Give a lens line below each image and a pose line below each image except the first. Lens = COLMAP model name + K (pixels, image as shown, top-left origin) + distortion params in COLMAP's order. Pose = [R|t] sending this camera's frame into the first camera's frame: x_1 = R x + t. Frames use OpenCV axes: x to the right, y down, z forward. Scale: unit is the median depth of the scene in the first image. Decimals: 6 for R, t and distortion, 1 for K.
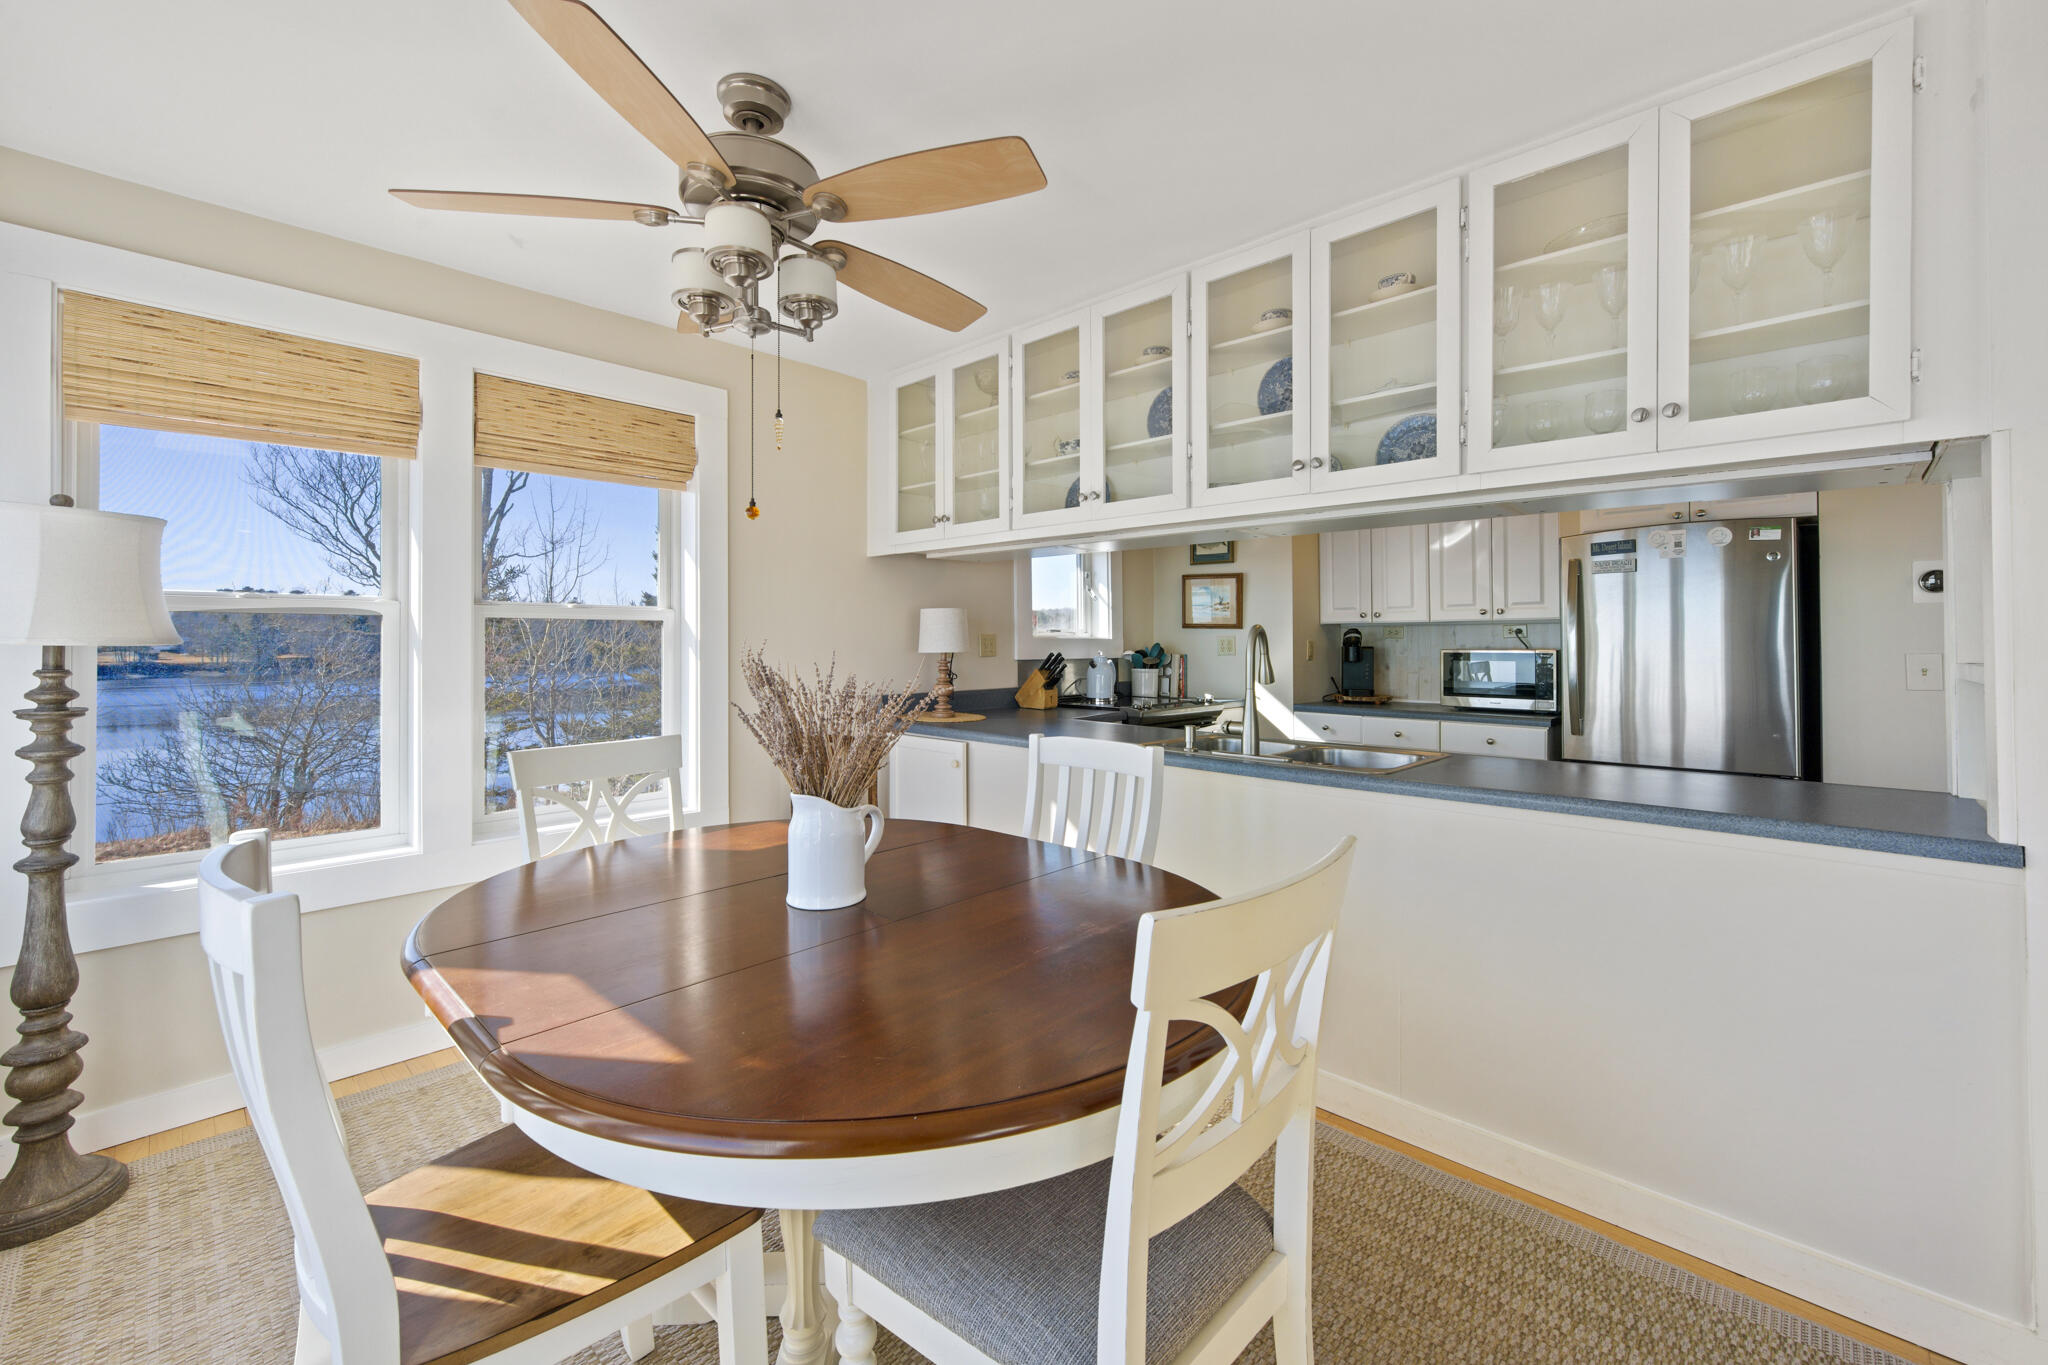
lens RADIAL K [[827.6, 0, 1026.3], [0, 827.6, 664.7], [0, 0, 1]] dist [0.009659, 0.000363]
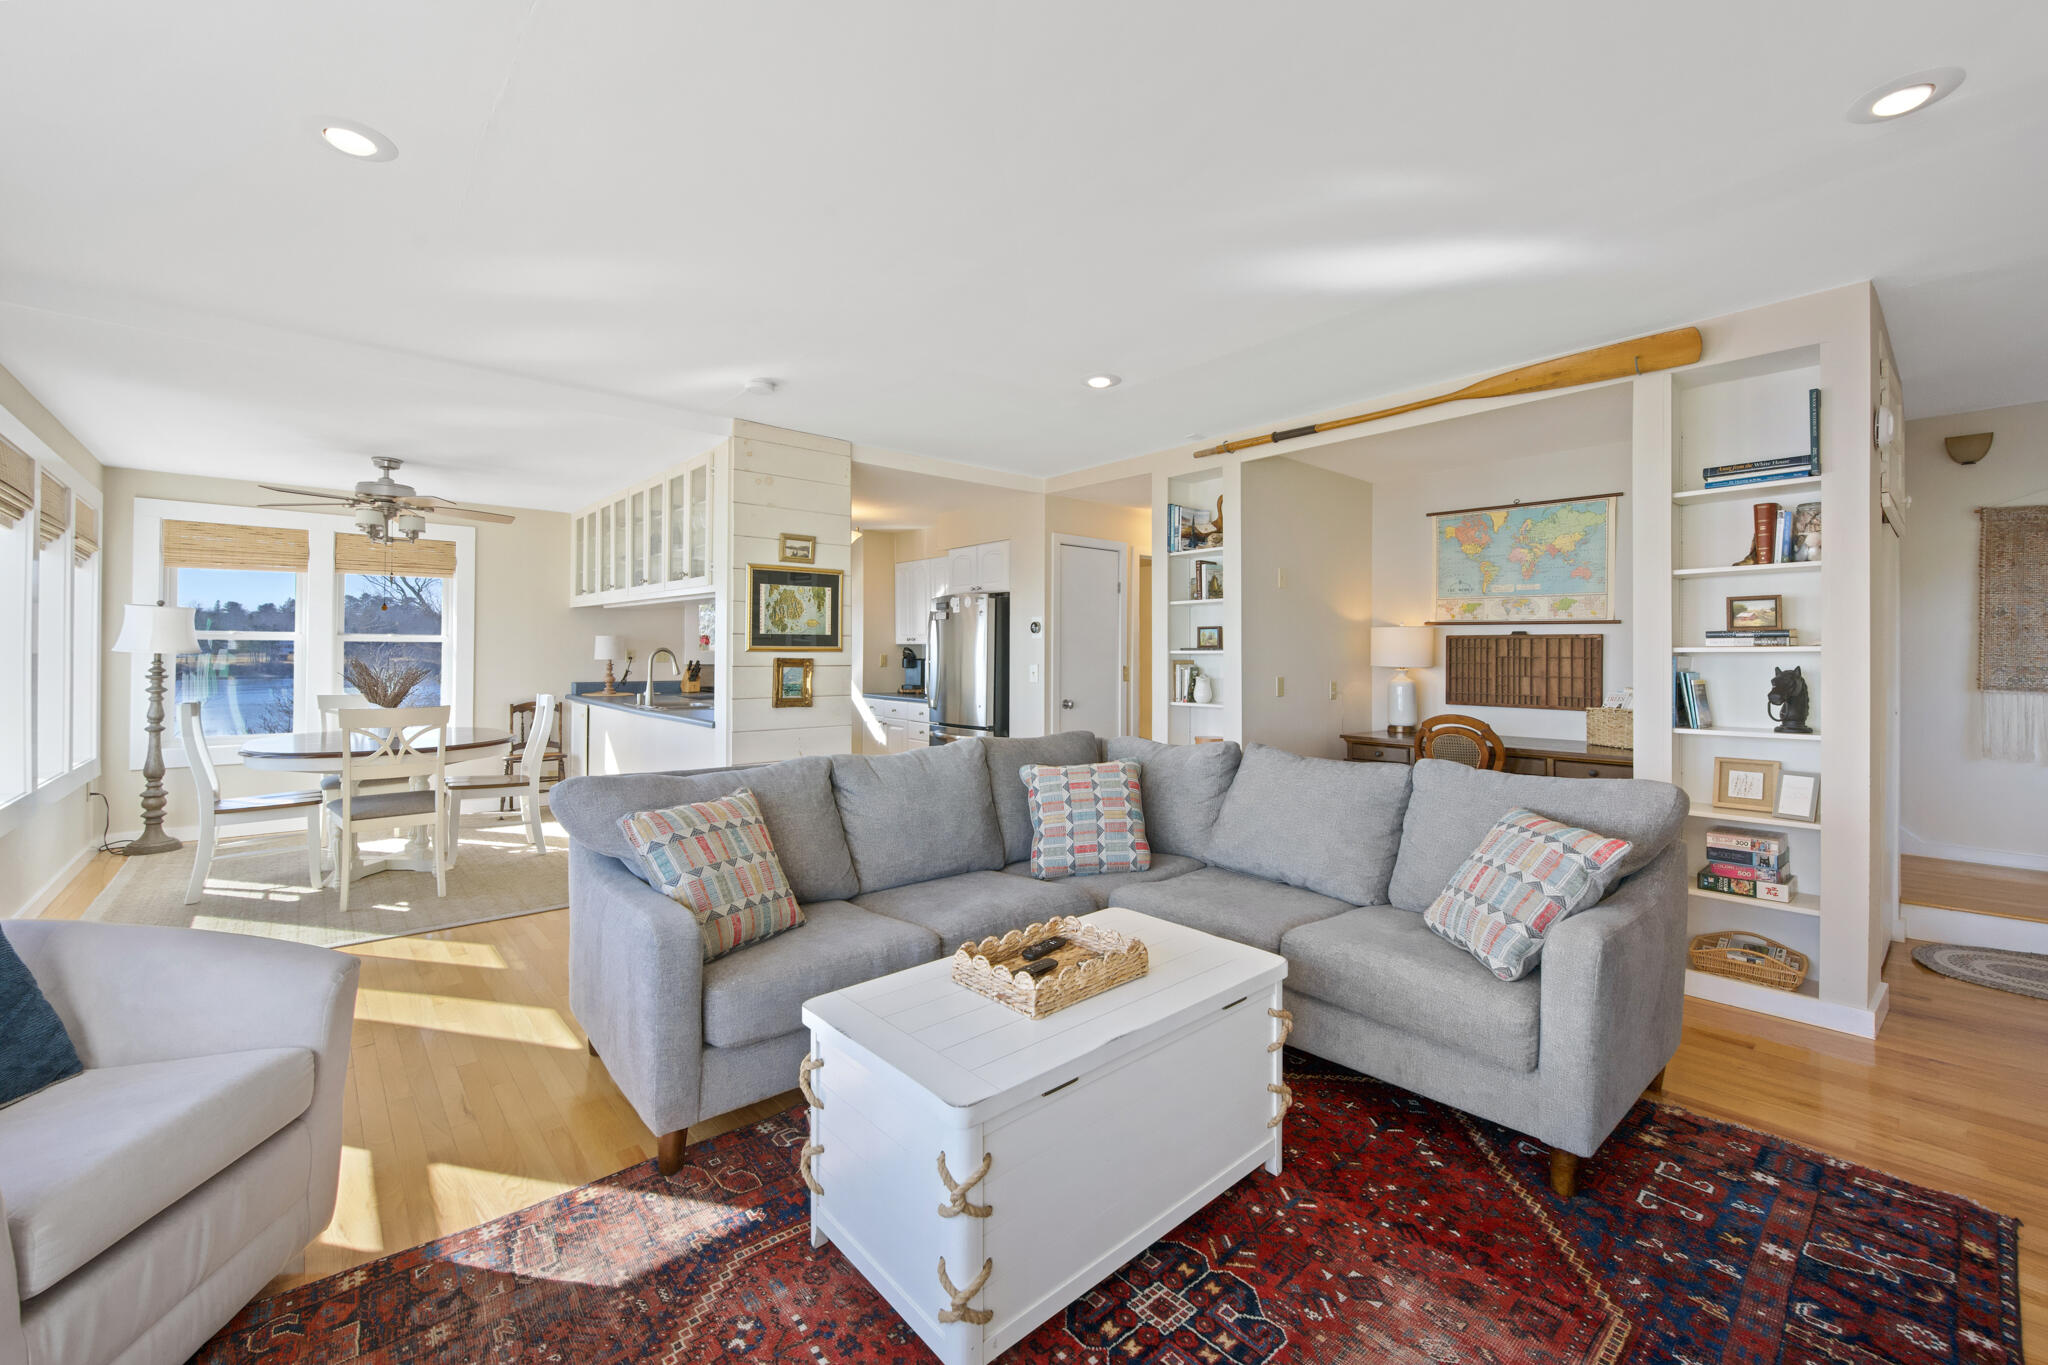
lens RADIAL K [[827.6, 0, 1021.0], [0, 827.6, 673.1], [0, 0, 1]] dist [0.009659, 0.000363]
pose [[0.997353, 0.014268, -0.071299, 1.742392], [-0.014169, 0.999898, 0.001906, -0.001838], [0.071319, -0.000891, 0.997453, -1.439380]]
